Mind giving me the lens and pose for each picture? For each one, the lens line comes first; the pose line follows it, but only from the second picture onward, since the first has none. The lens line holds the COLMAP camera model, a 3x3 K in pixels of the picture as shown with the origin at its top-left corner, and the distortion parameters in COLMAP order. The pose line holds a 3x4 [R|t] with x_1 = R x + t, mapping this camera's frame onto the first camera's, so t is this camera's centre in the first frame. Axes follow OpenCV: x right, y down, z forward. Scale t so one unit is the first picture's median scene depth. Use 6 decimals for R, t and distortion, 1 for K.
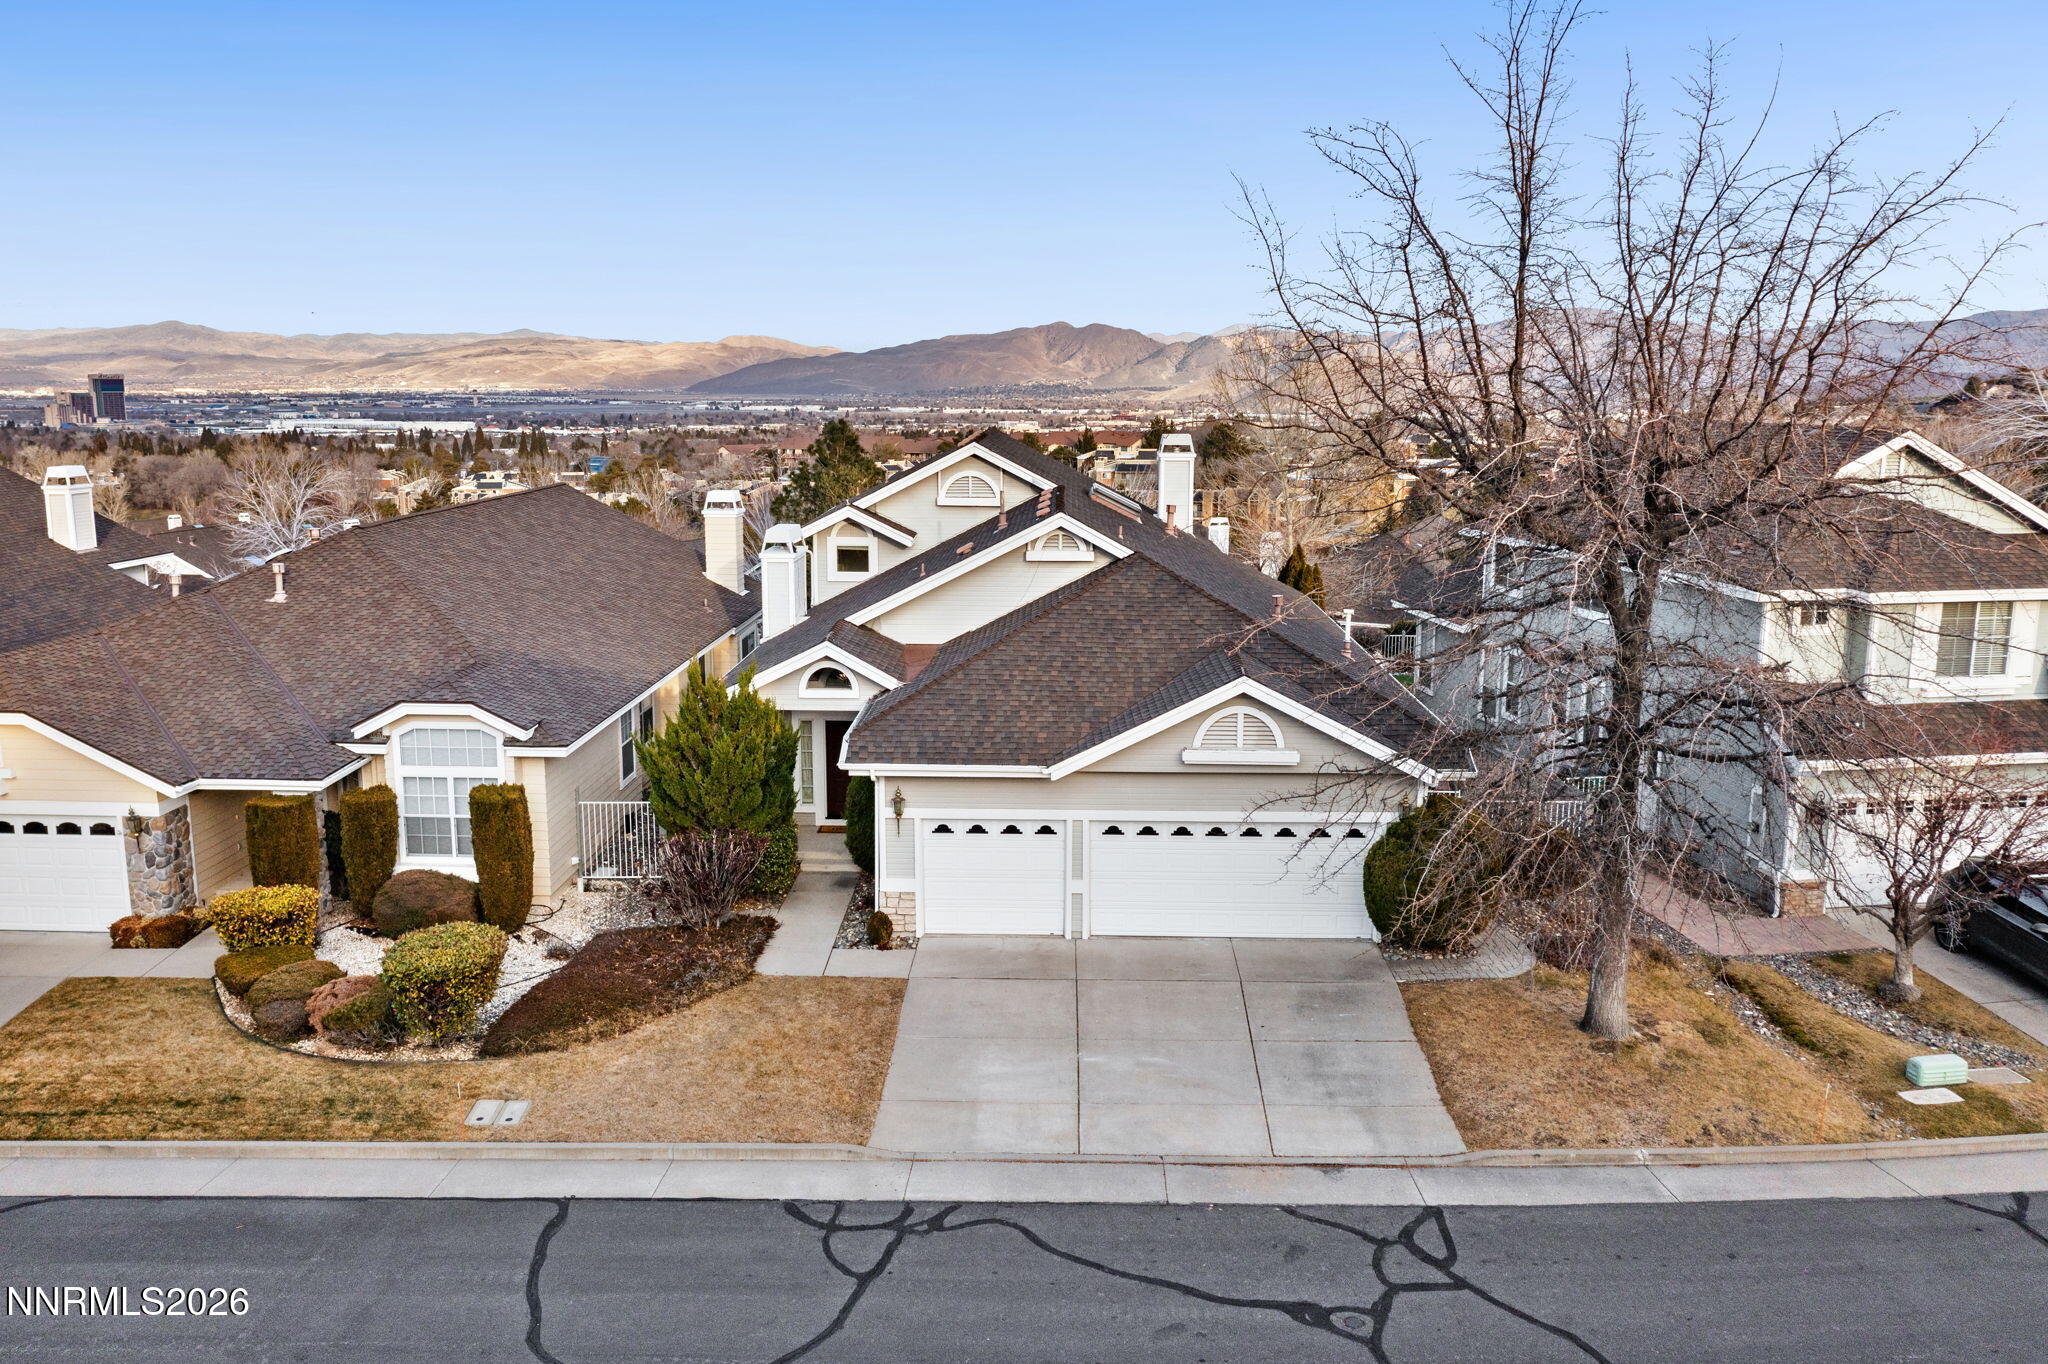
lens RADIAL K [[1640.8, 0, 1029.6], [0, 1640.8, 685.8], [0, 0, 1]] dist [-0.016013, 0.009190]
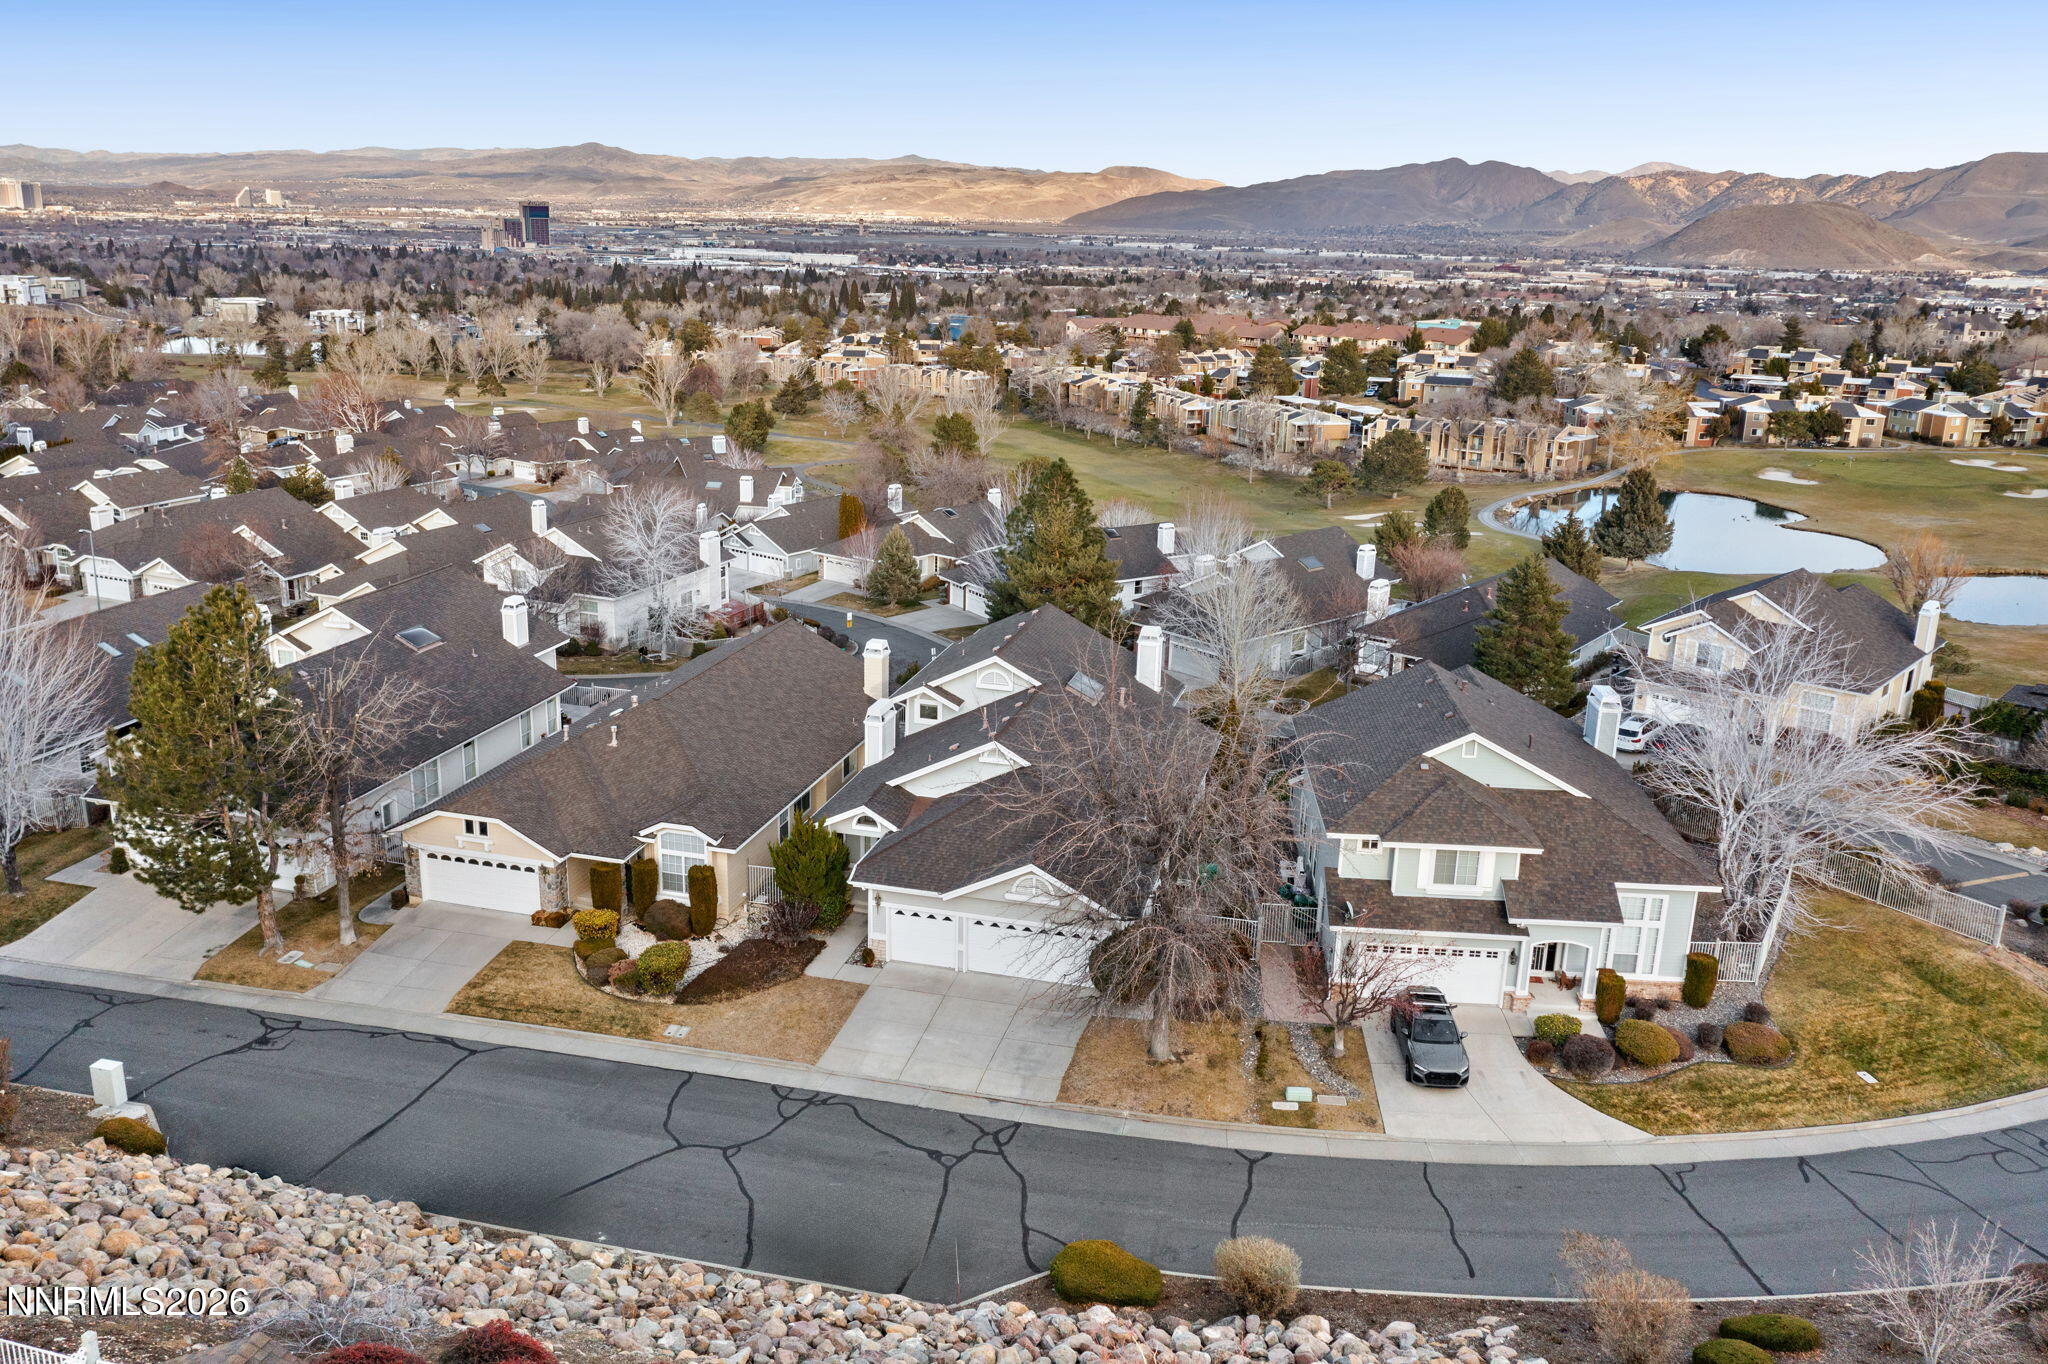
lens RADIAL K [[1640.8, 0, 1022.6], [0, 1640.8, 683.1], [0, 0, 1]] dist [-0.016013, 0.009190]
pose [[0.973823, 0.081931, -0.212029, 0.515504], [-0.061425, 0.992931, 0.101564, -0.421867], [0.218851, -0.085882, 0.971971, -0.958716]]
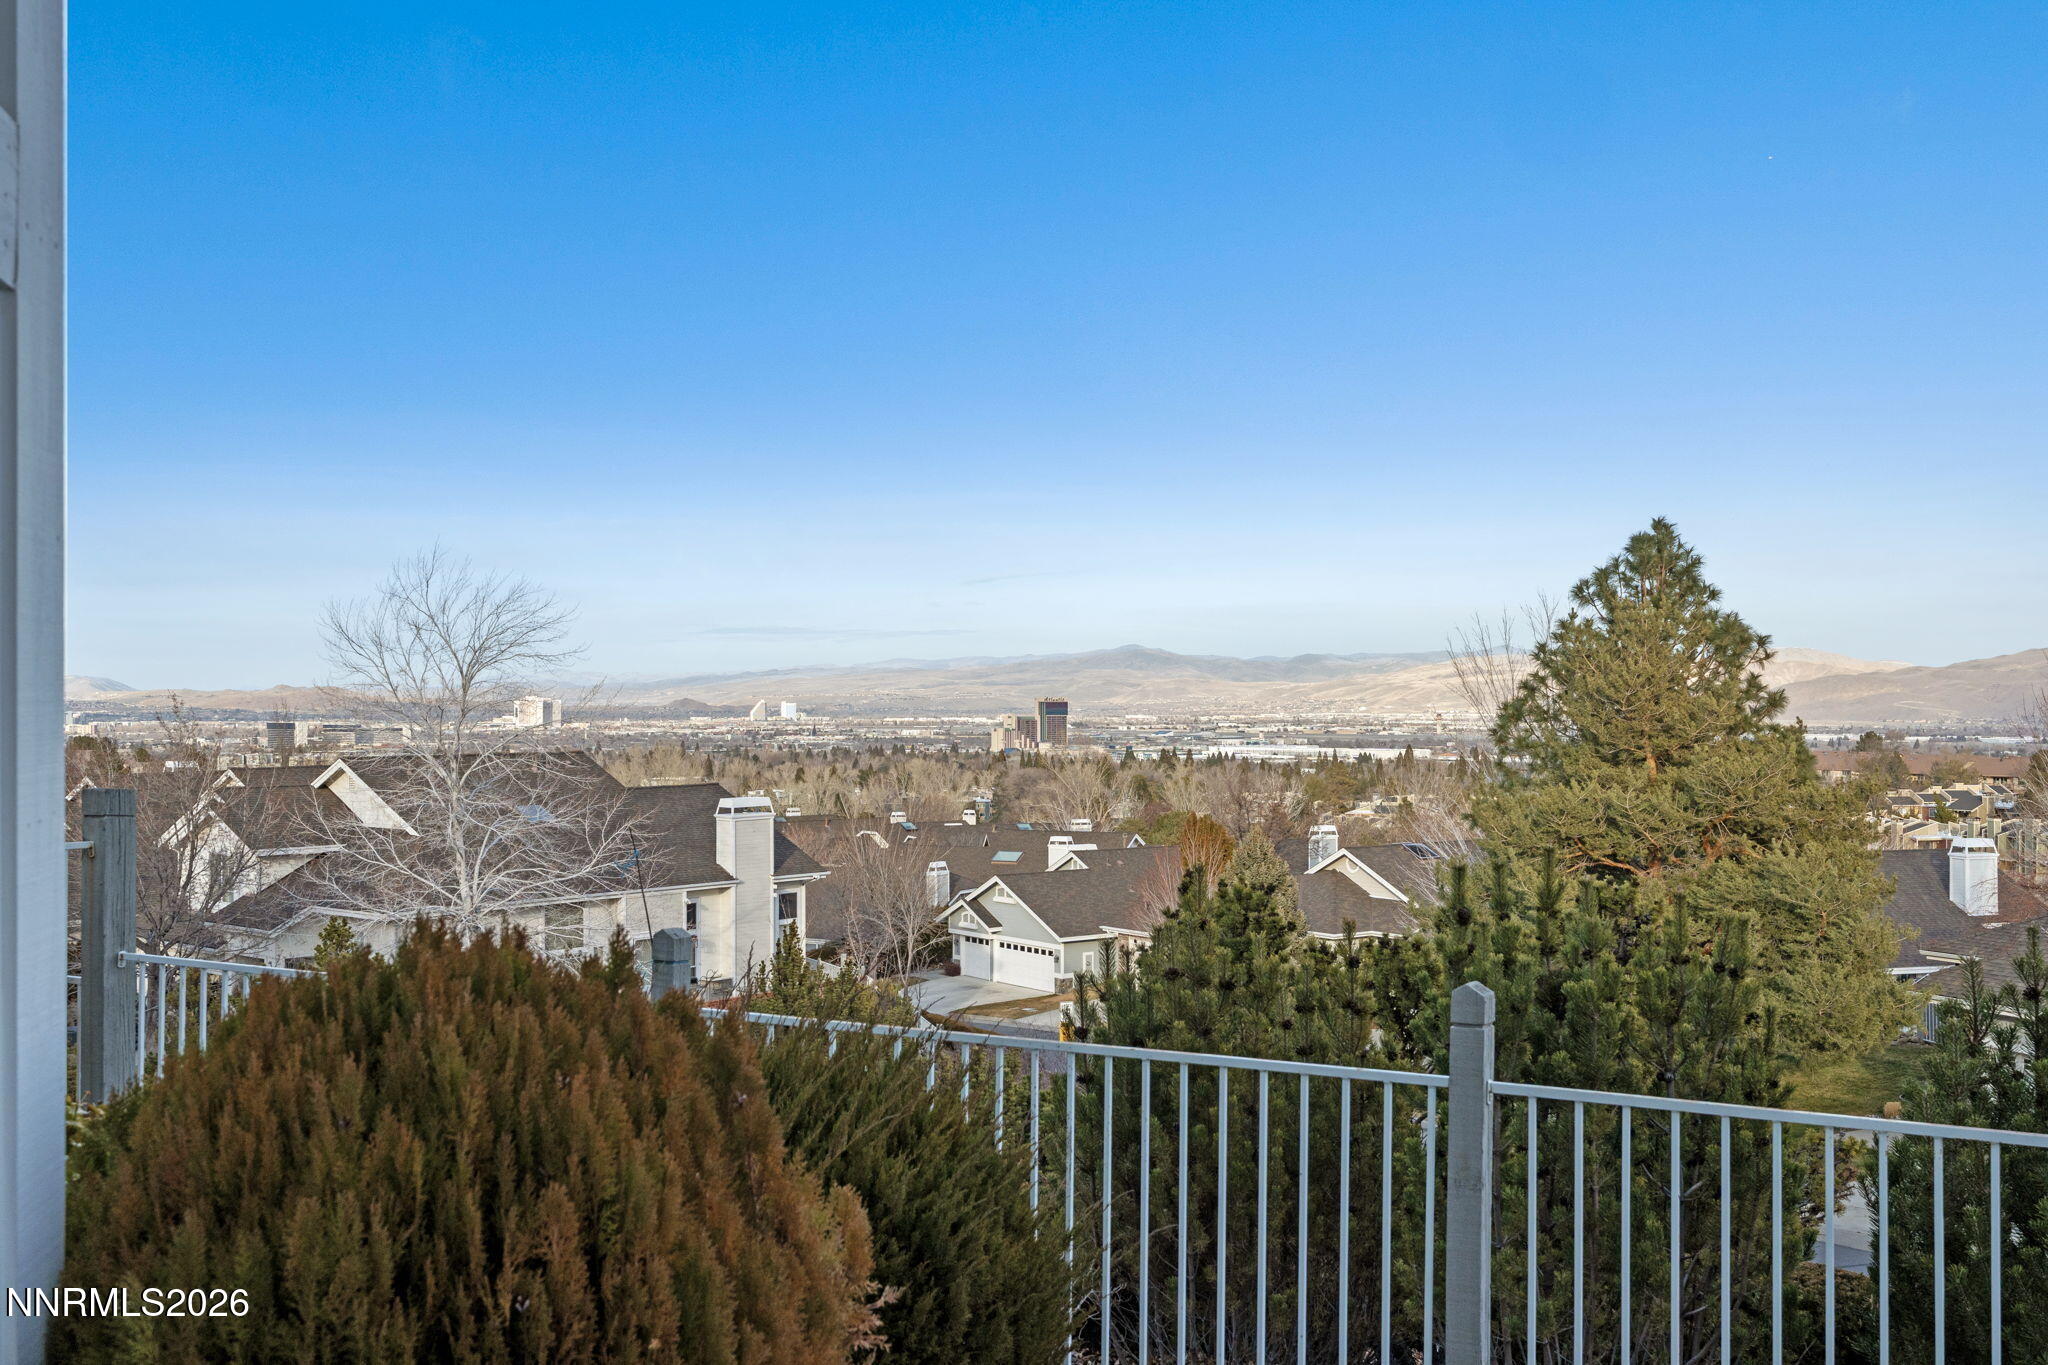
lens RADIAL K [[2007.9, 0, 1034.8], [0, 2007.9, 684.5], [0, 0, 1]] dist [0.022997, 0.000000]
pose [[0.866357, -0.011040, -0.499303, 0.024110], [-0.085862, 0.981578, -0.170685, -0.059109], [0.491989, 0.190745, 0.849449, 1.782670]]
